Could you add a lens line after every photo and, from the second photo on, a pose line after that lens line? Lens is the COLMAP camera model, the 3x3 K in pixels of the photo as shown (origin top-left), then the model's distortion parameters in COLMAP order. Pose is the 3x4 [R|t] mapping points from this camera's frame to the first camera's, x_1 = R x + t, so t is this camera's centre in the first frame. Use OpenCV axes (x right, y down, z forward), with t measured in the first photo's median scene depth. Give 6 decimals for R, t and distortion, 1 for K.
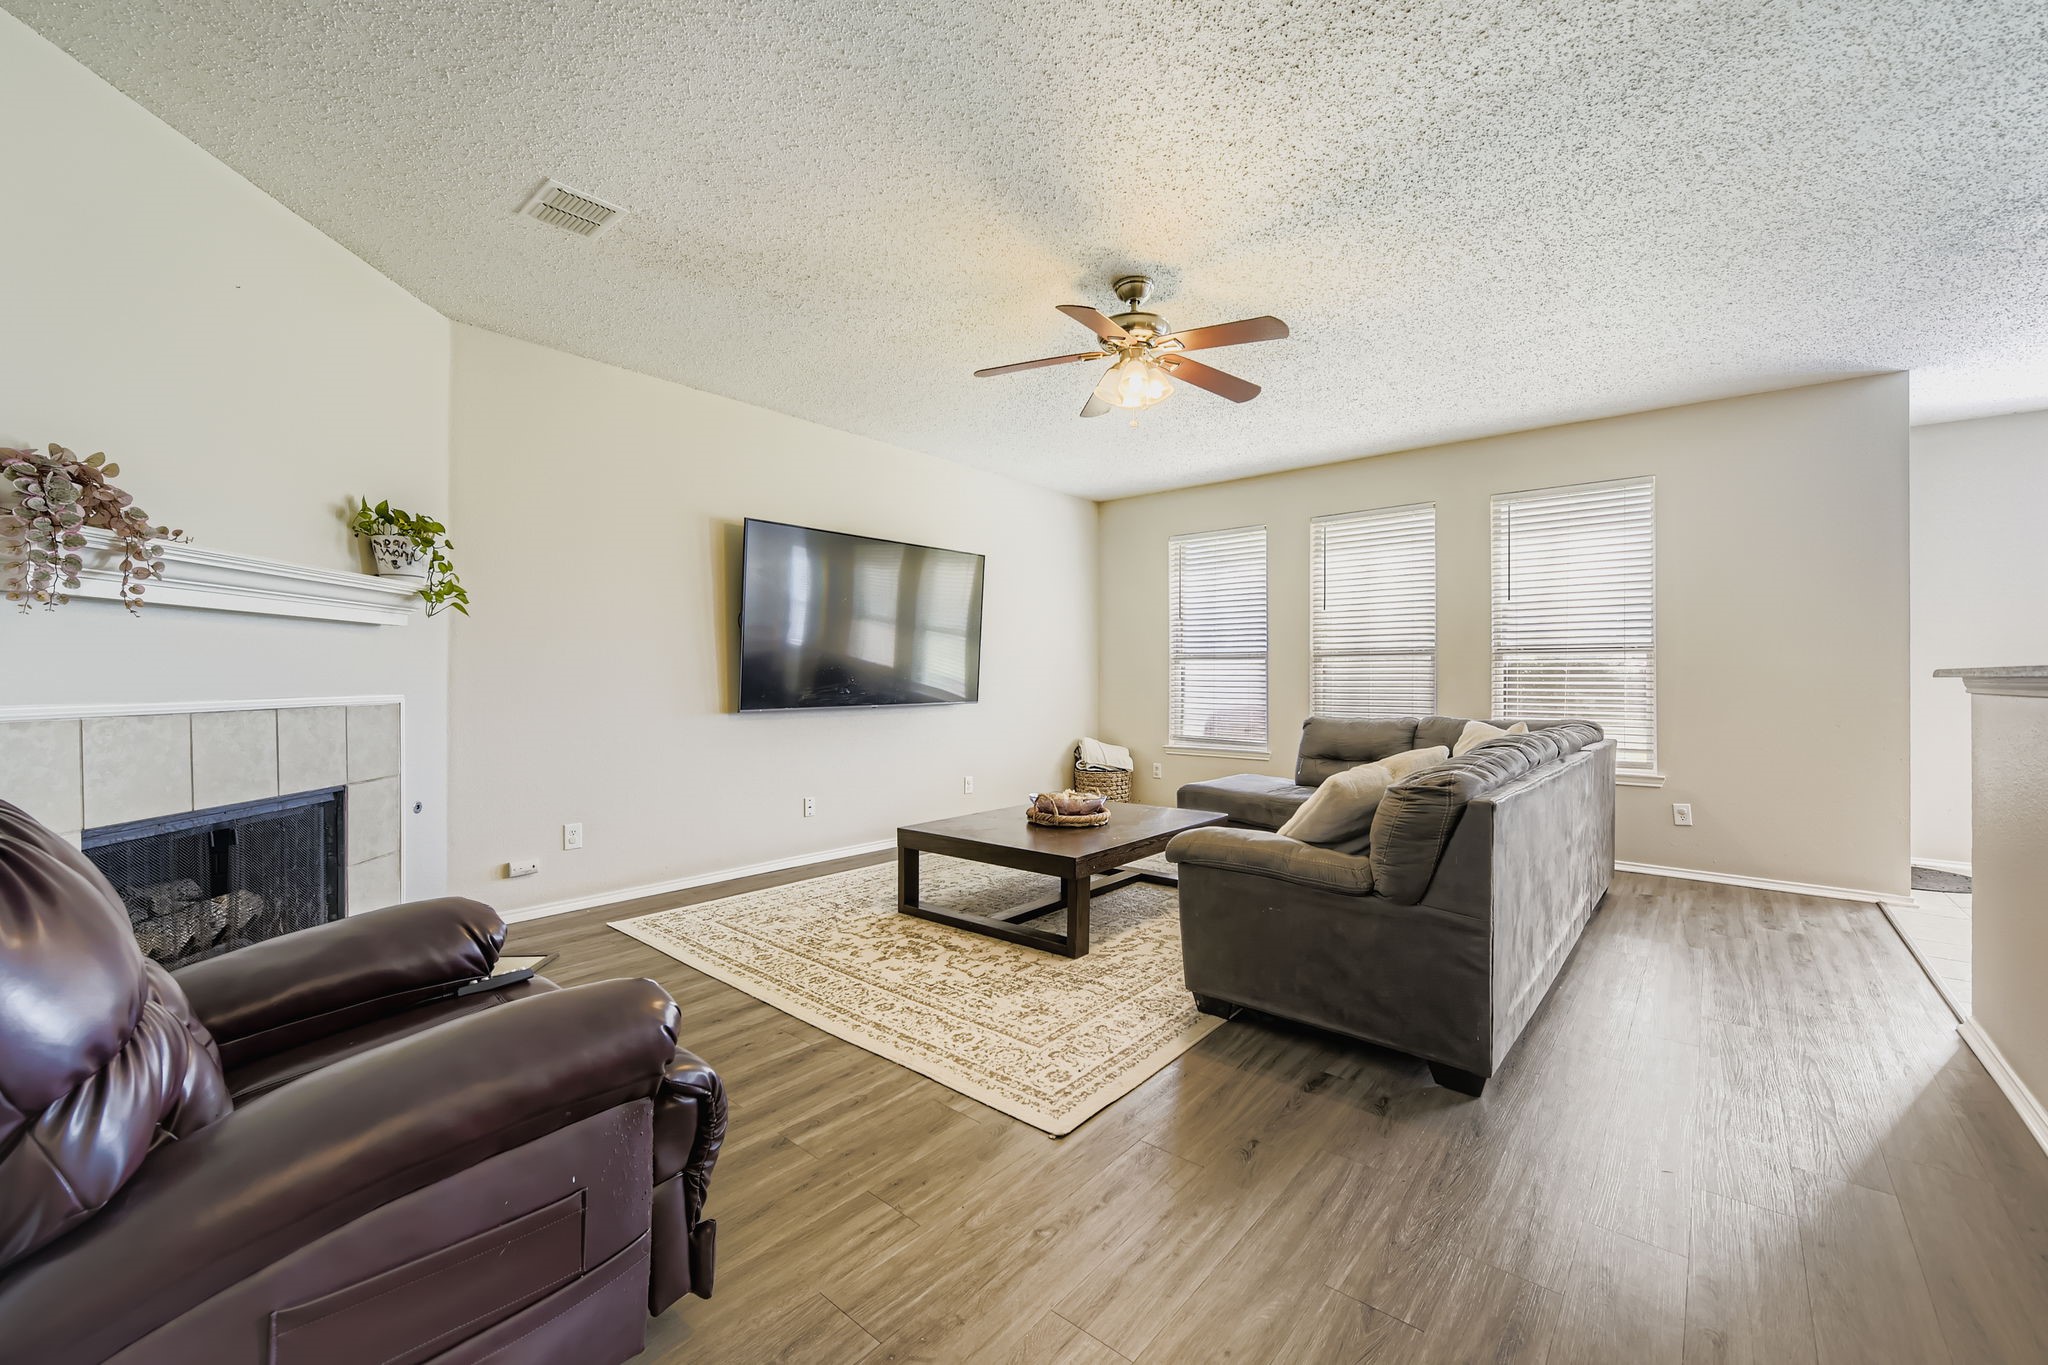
lens RADIAL K [[814.1, 0, 1031.4], [0, 814.1, 689.3], [0, 0, 1]] dist [-0.003469, -0.002540]
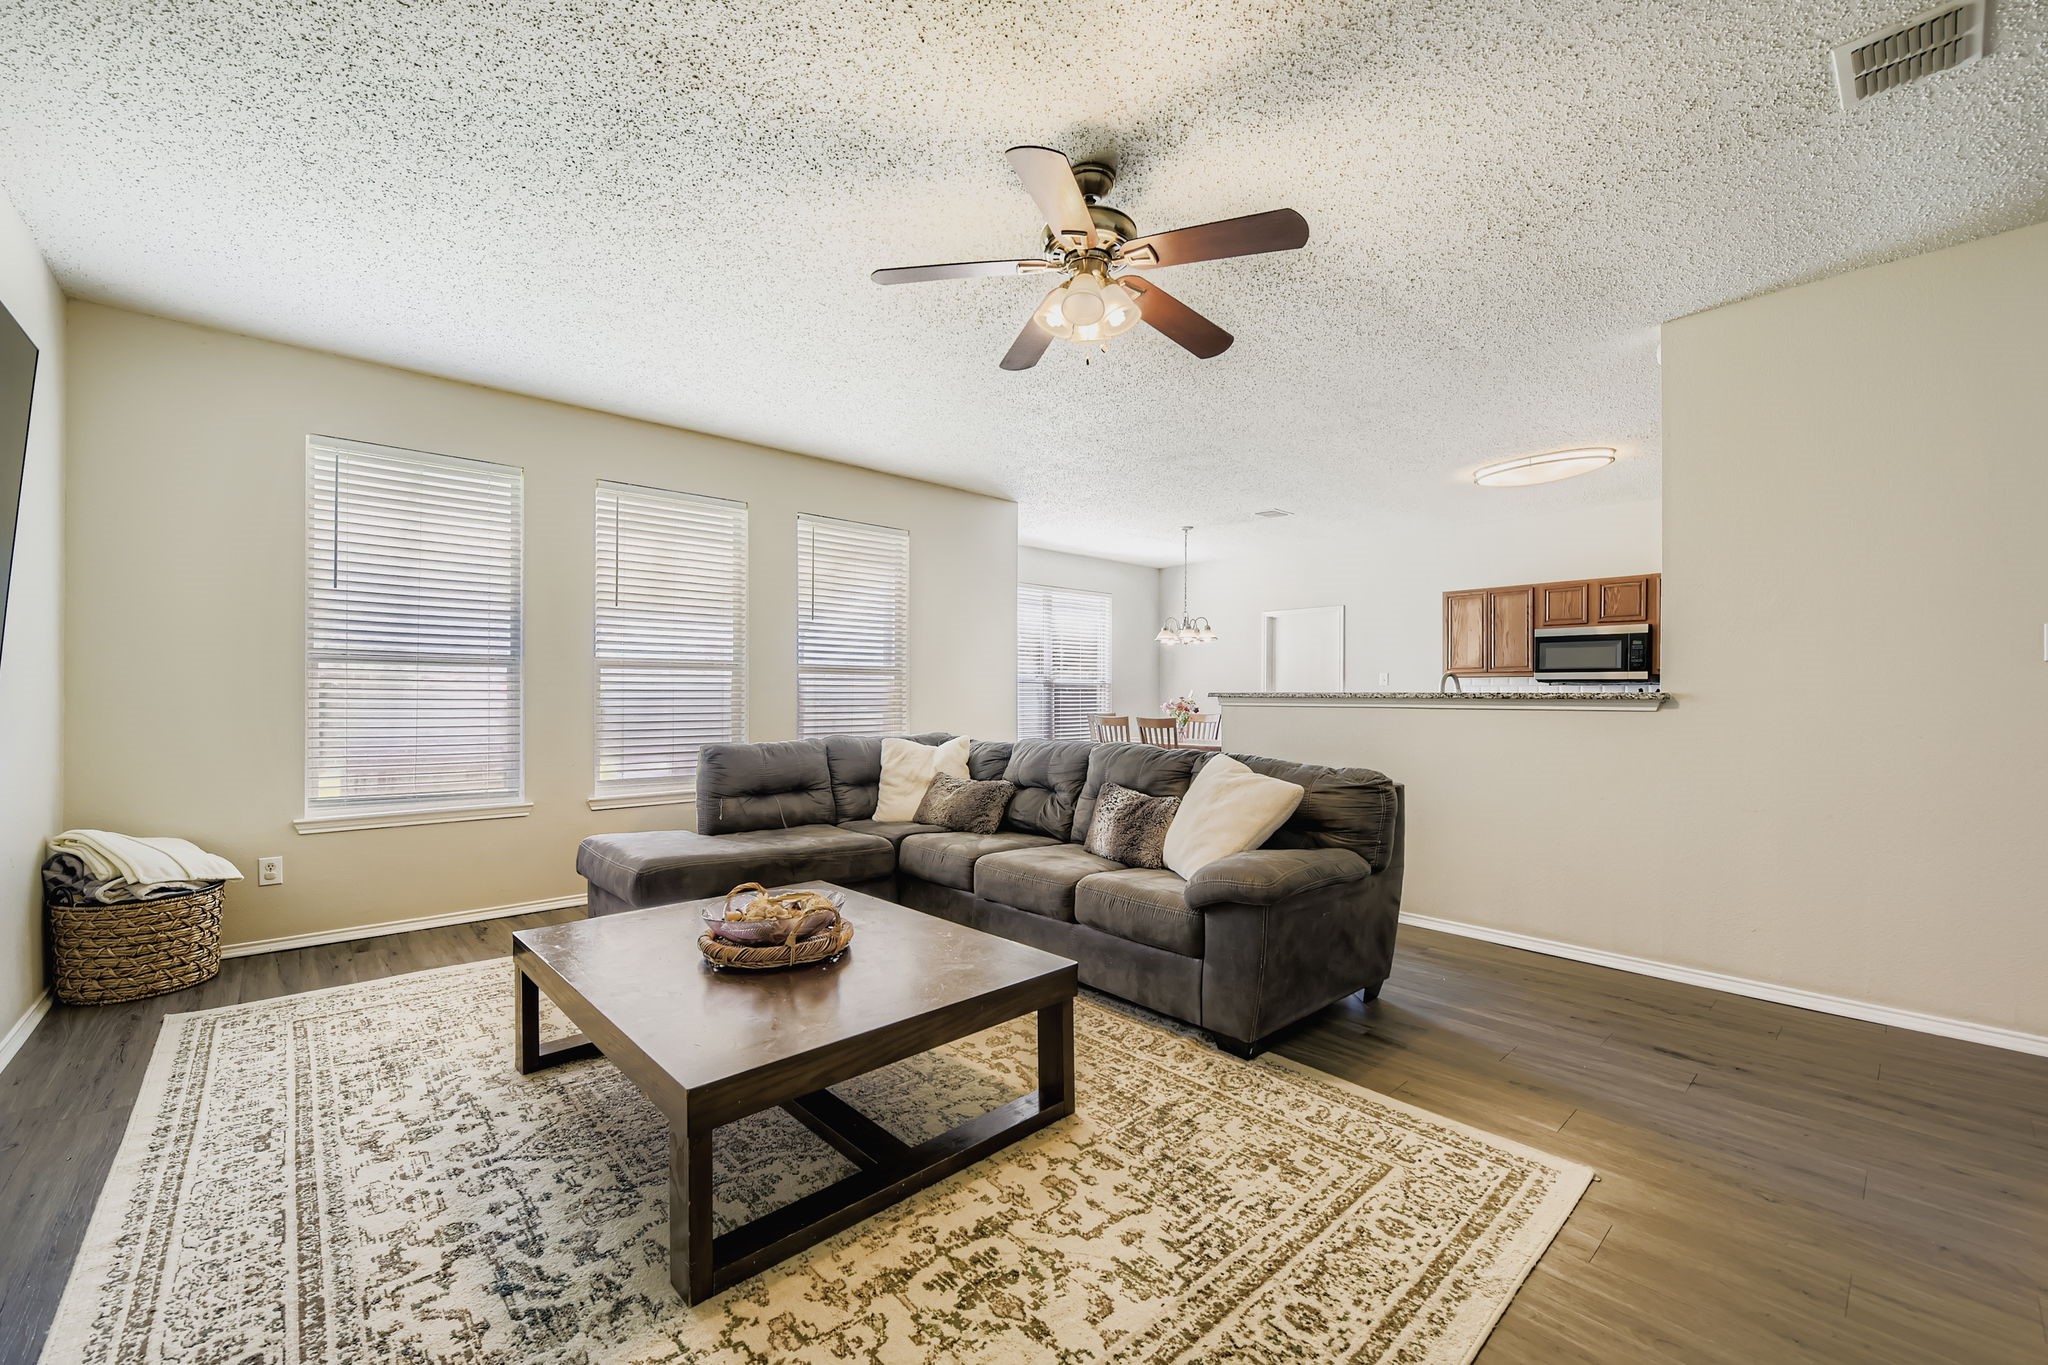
lens RADIAL K [[819.1, 0, 1031.5], [0, 819.1, 678.3], [0, 0, 1]] dist [-0.006242, -0.000426]
pose [[0.132636, 0.023073, 0.990896, -0.636636], [0.010318, 0.999643, -0.024657, -0.011756], [-0.991111, 0.013494, 0.132350, 0.949736]]
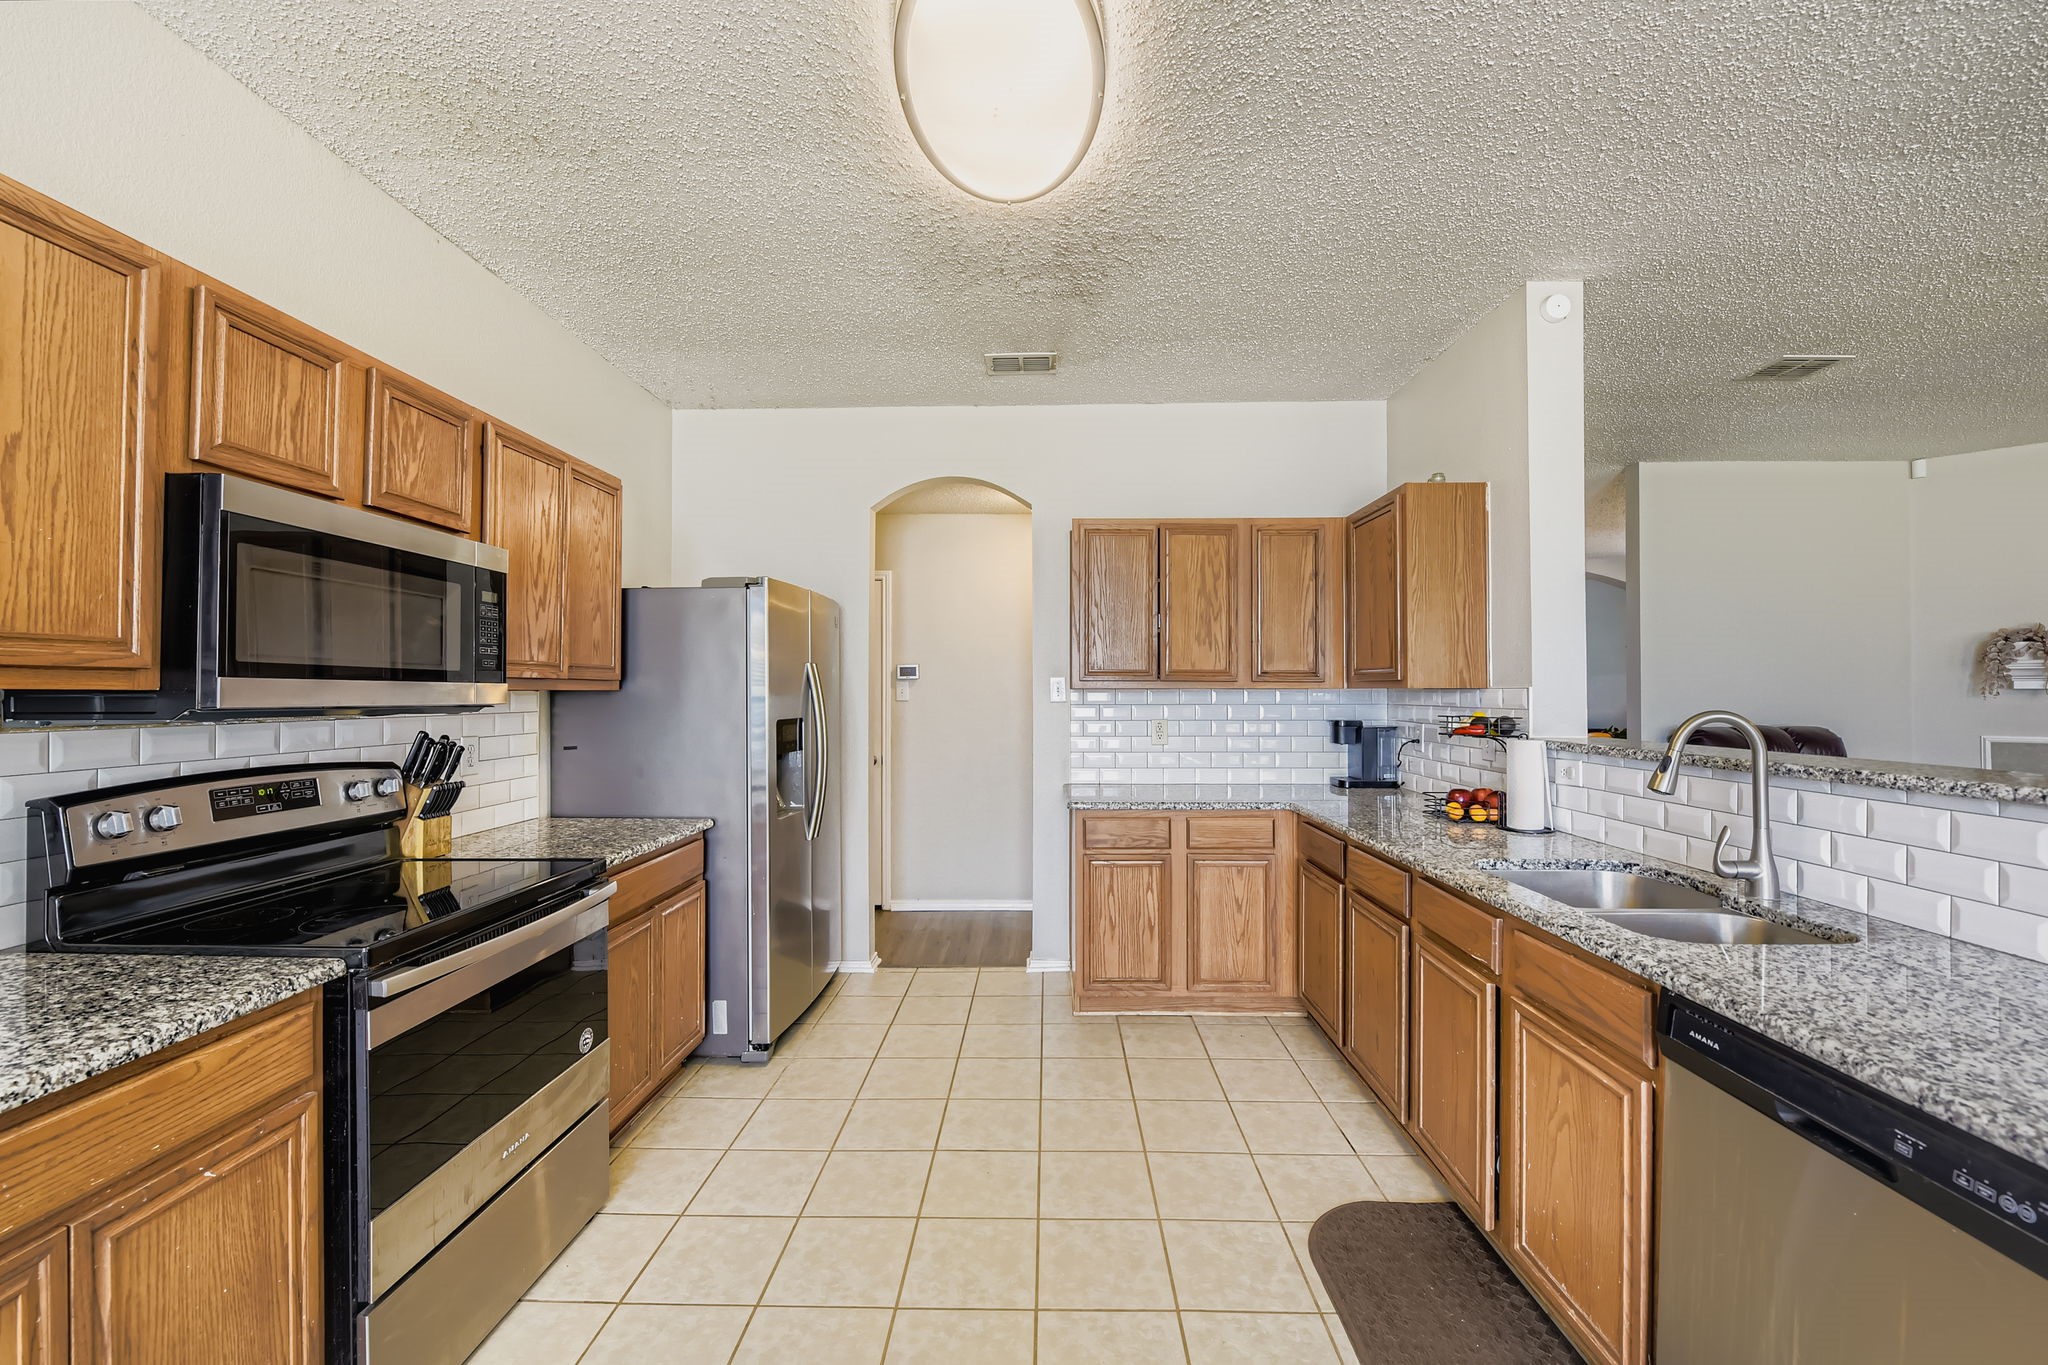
lens RADIAL K [[819.1, 0, 1031.5], [0, 819.1, 678.3], [0, 0, 1]] dist [-0.006242, -0.000426]
pose [[-0.778119, -0.007494, -0.628072, 1.487706], [-0.006822, 0.999971, -0.003480, -0.062901], [0.628080, 0.001577, -0.778148, 0.587366]]
